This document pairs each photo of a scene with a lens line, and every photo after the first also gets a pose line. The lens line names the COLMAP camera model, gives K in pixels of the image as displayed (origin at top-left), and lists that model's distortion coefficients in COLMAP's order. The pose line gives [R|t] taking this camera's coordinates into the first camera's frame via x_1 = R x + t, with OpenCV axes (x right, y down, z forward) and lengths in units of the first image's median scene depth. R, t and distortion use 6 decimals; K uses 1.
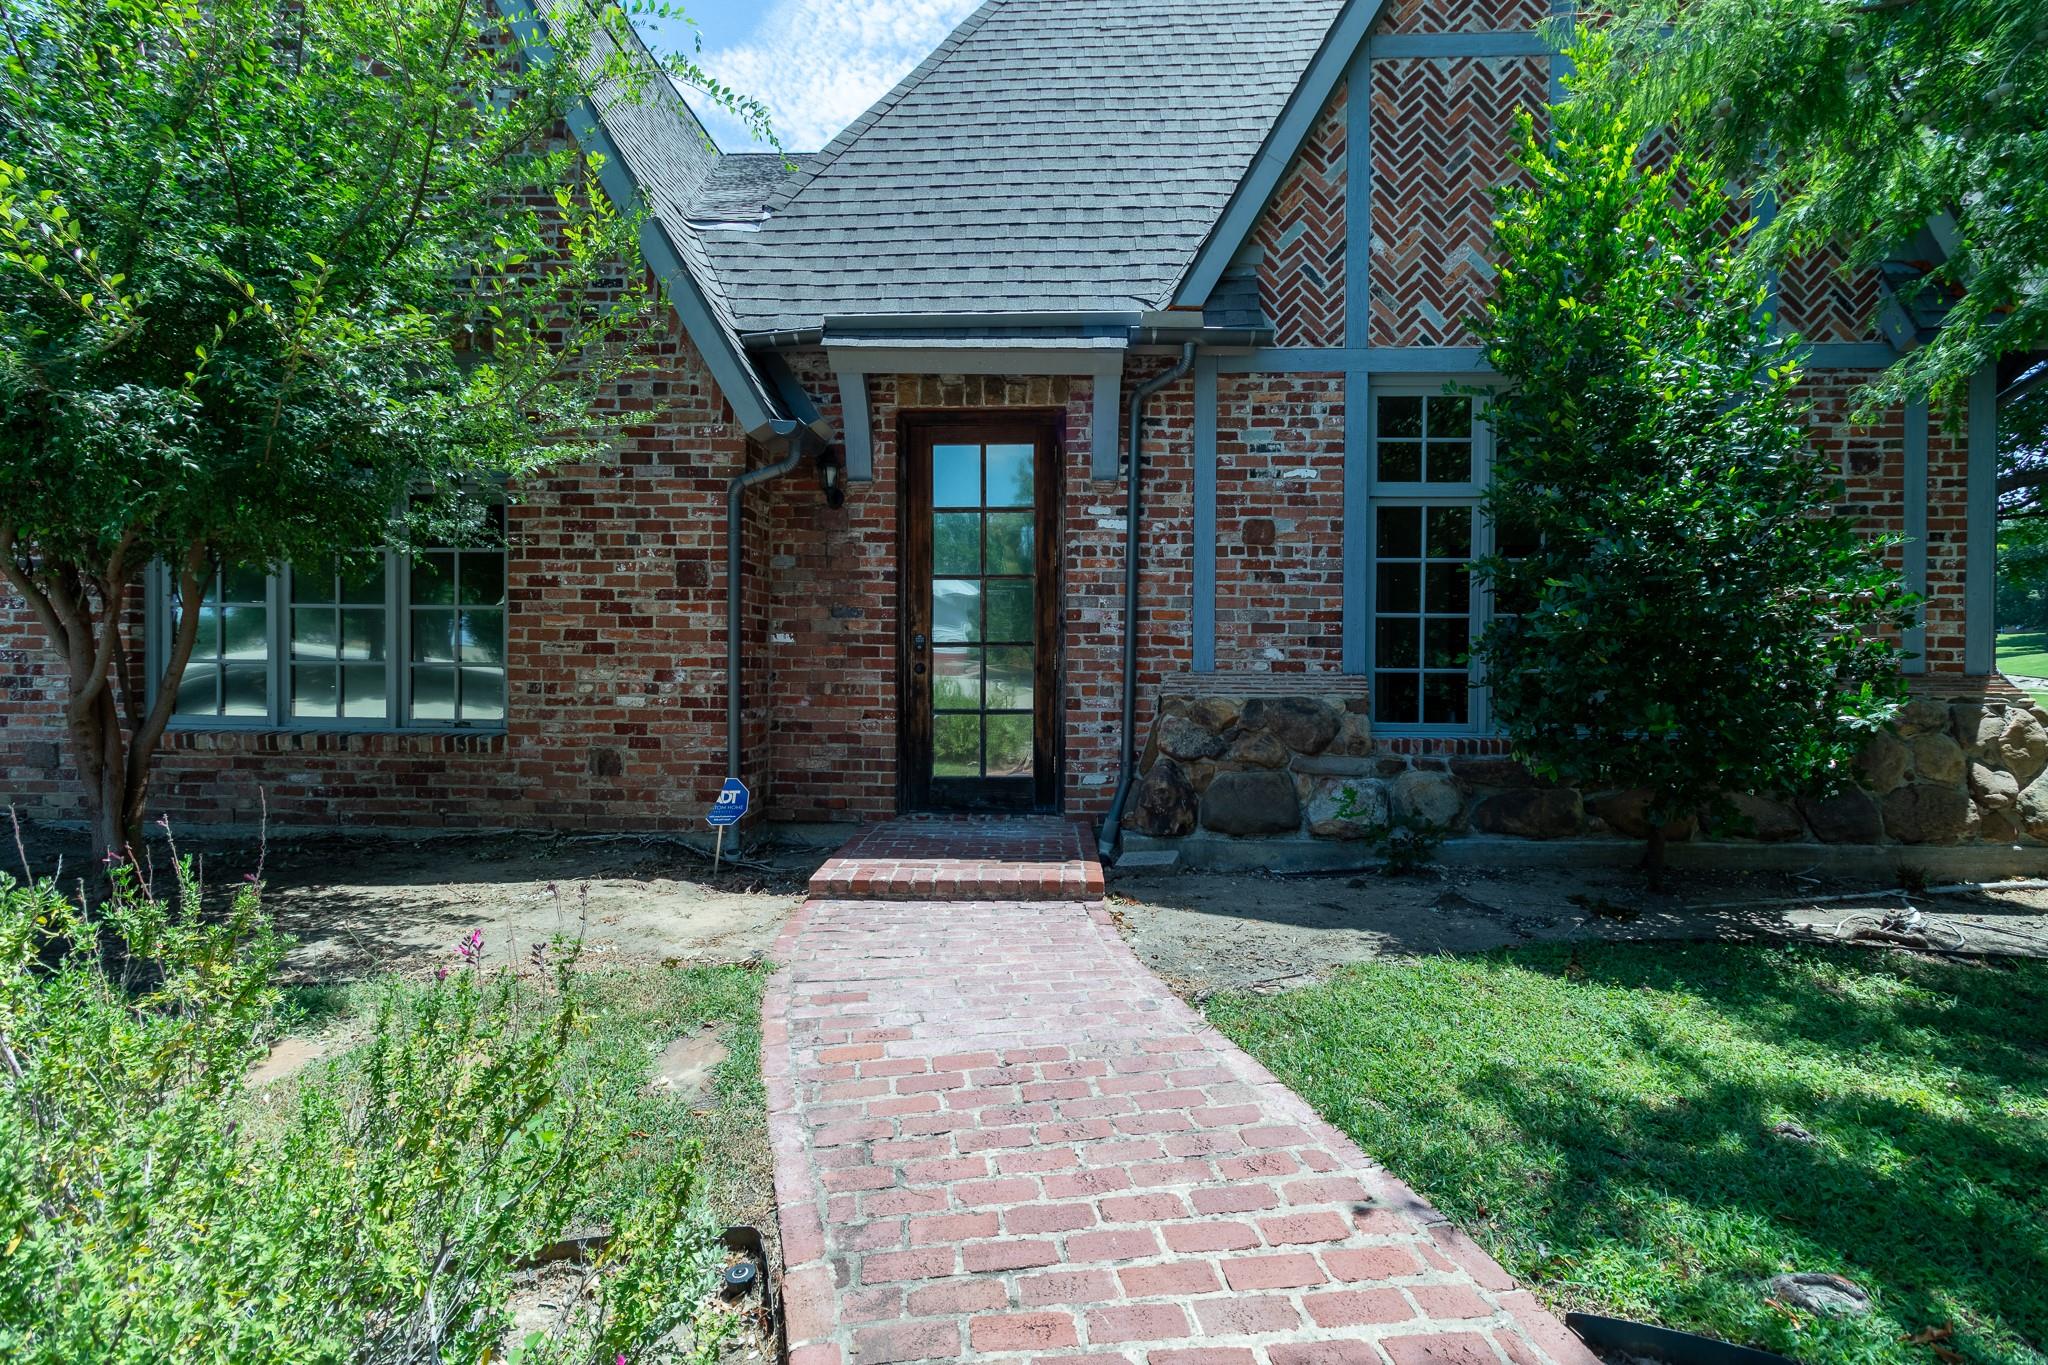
lens RADIAL K [[929.4, 0, 1071.6], [0, 929.4, 623.2], [0, 0, 1]] dist [-0.023991, -0.000397]
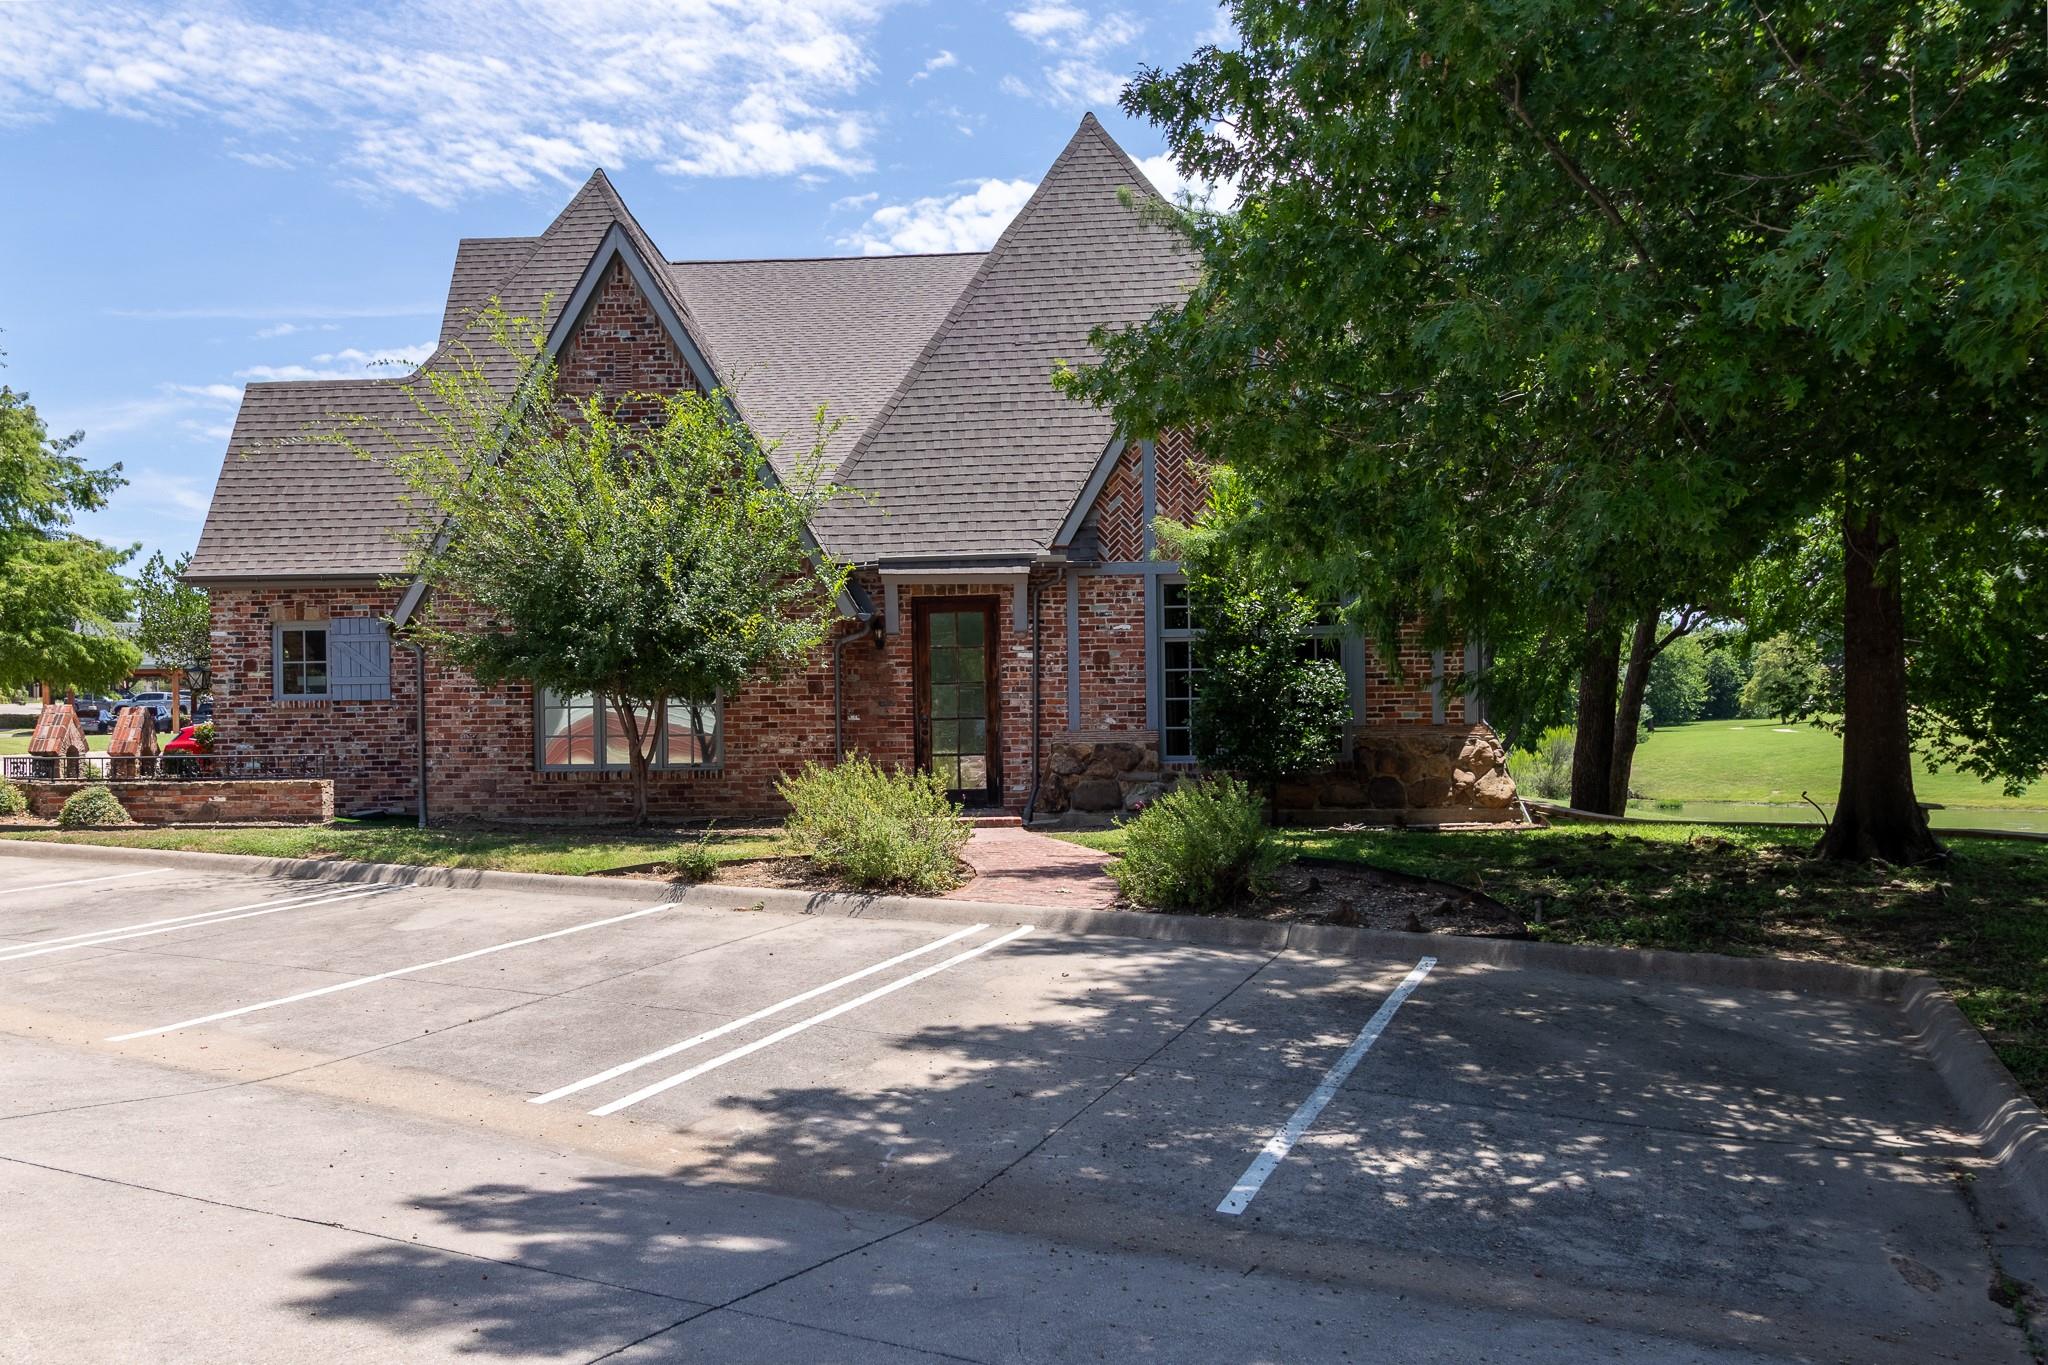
lens RADIAL K [[1435.2, 0, 1024.2], [0, 1435.2, 688.2], [0, 0, 1]] dist [-0.011693, -0.004545]
pose [[0.999704, -0.020766, 0.012654, 0.002515], [0.020681, 0.999763, 0.006813, -0.058667], [-0.012792, -0.006549, 0.999897, -1.977421]]
